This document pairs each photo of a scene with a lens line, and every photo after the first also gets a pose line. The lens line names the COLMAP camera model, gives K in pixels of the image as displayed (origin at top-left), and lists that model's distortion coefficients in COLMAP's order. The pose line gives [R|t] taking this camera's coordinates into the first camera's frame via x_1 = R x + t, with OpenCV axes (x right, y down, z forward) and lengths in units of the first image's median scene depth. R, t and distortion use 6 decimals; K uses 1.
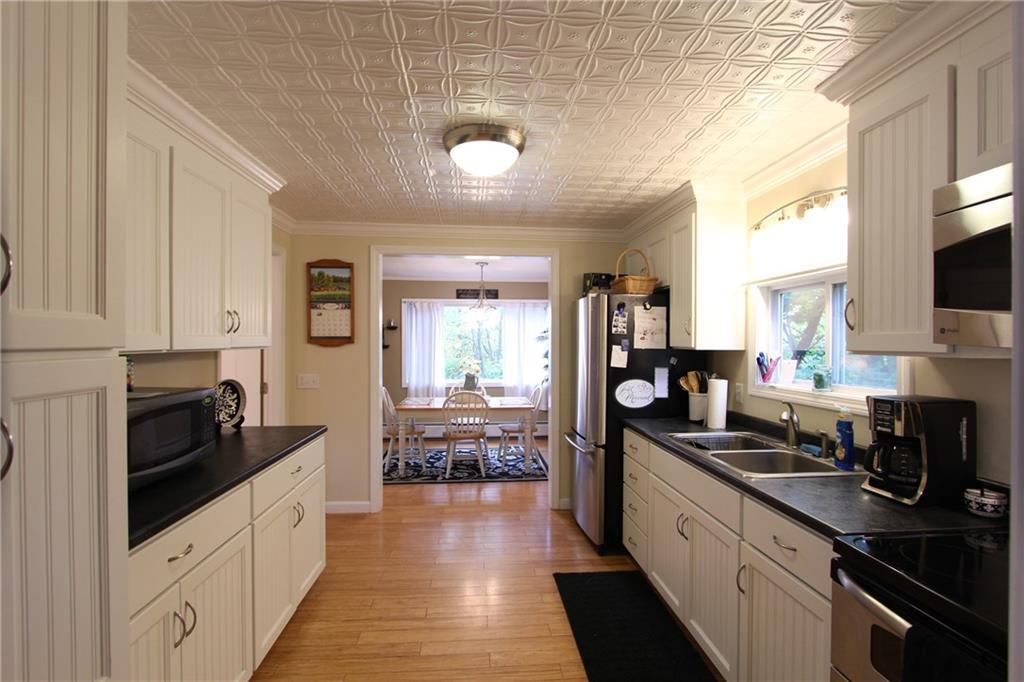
lens RADIAL K [[464.0, 0, 510.9], [0, 464.0, 343.0], [0, 0, 1]] dist [0.000875, 0.000054]
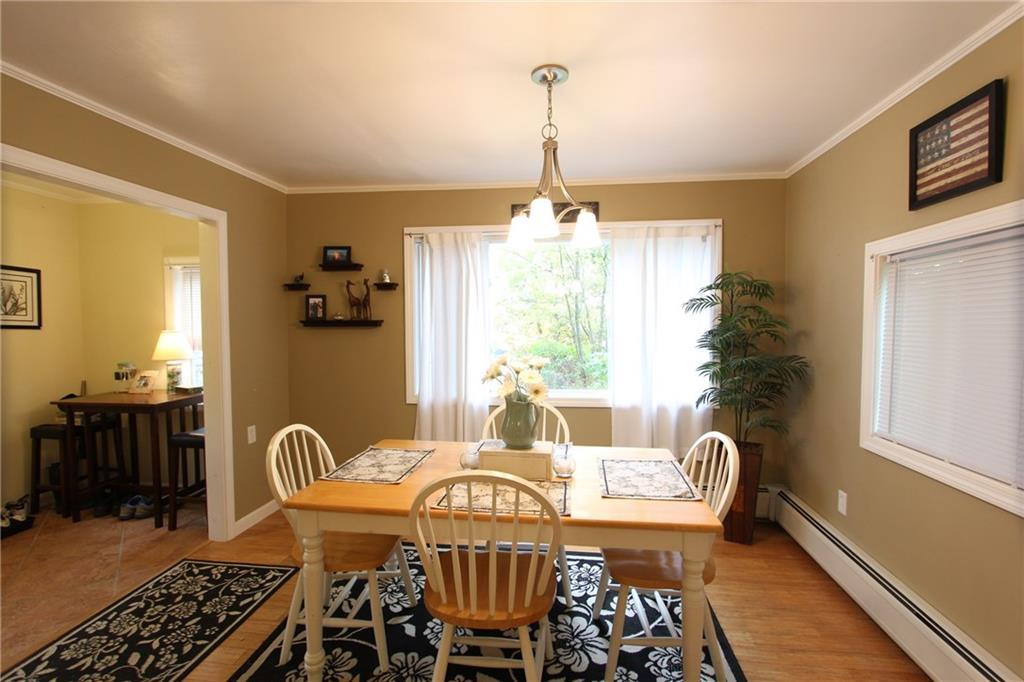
lens RADIAL K [[464.0, 0, 514.6], [0, 464.0, 340.0], [0, 0, 1]] dist [0.000875, 0.000054]
pose [[0.978233, 0.007479, -0.207376, -0.012419], [-0.000315, 0.999403, 0.034561, 0.008563], [0.207511, -0.033743, 0.977651, 0.520607]]
